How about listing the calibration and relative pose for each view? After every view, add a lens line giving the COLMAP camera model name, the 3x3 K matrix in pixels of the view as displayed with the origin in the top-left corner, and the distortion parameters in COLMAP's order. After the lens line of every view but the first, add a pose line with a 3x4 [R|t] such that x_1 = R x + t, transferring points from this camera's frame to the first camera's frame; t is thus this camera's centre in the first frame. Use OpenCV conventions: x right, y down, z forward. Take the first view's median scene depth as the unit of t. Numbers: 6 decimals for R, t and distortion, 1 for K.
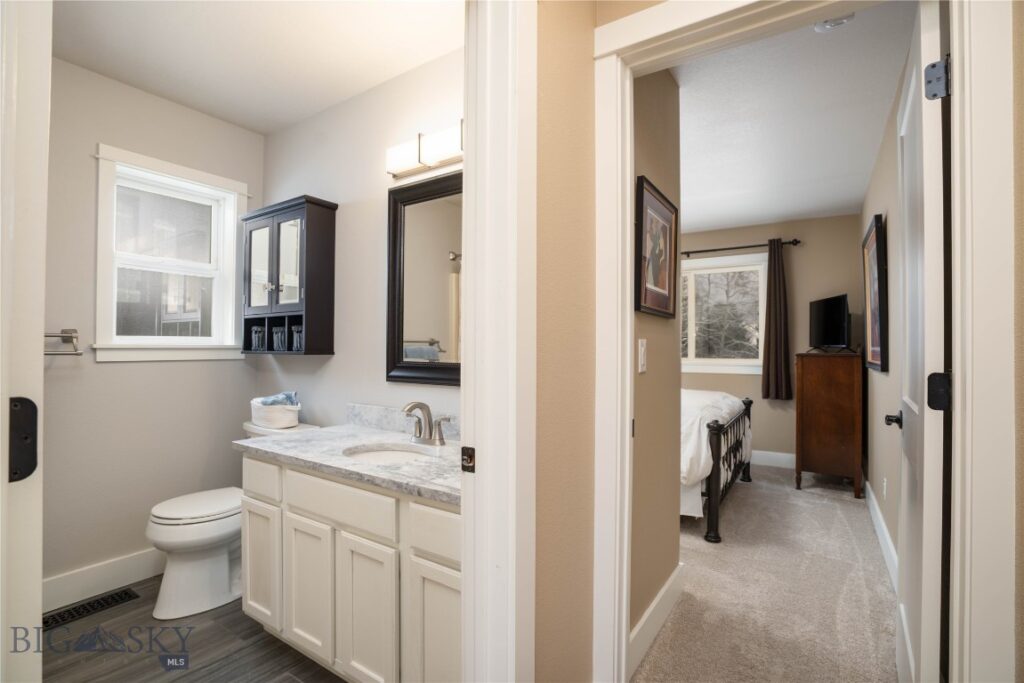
lens RADIAL K [[471.5, 0, 512.0], [0, 471.5, 341.5], [0, 0, 1]] dist [0.000162, 0.000562]
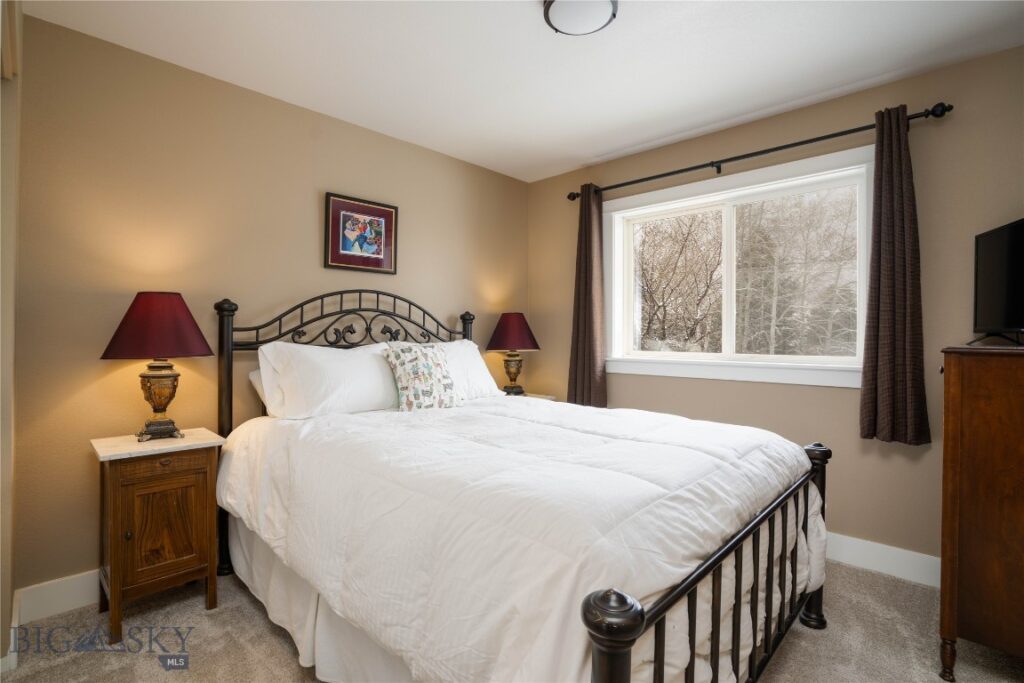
lens RADIAL K [[471.5, 0, 512.0], [0, 471.5, 341.5], [0, 0, 1]] dist [0.000162, 0.000562]
pose [[0.983262, -0.004777, -0.182134, 0.265201], [0.007940, 0.999830, 0.016639, 0.009059], [0.182023, -0.017807, 0.983133, 0.454048]]
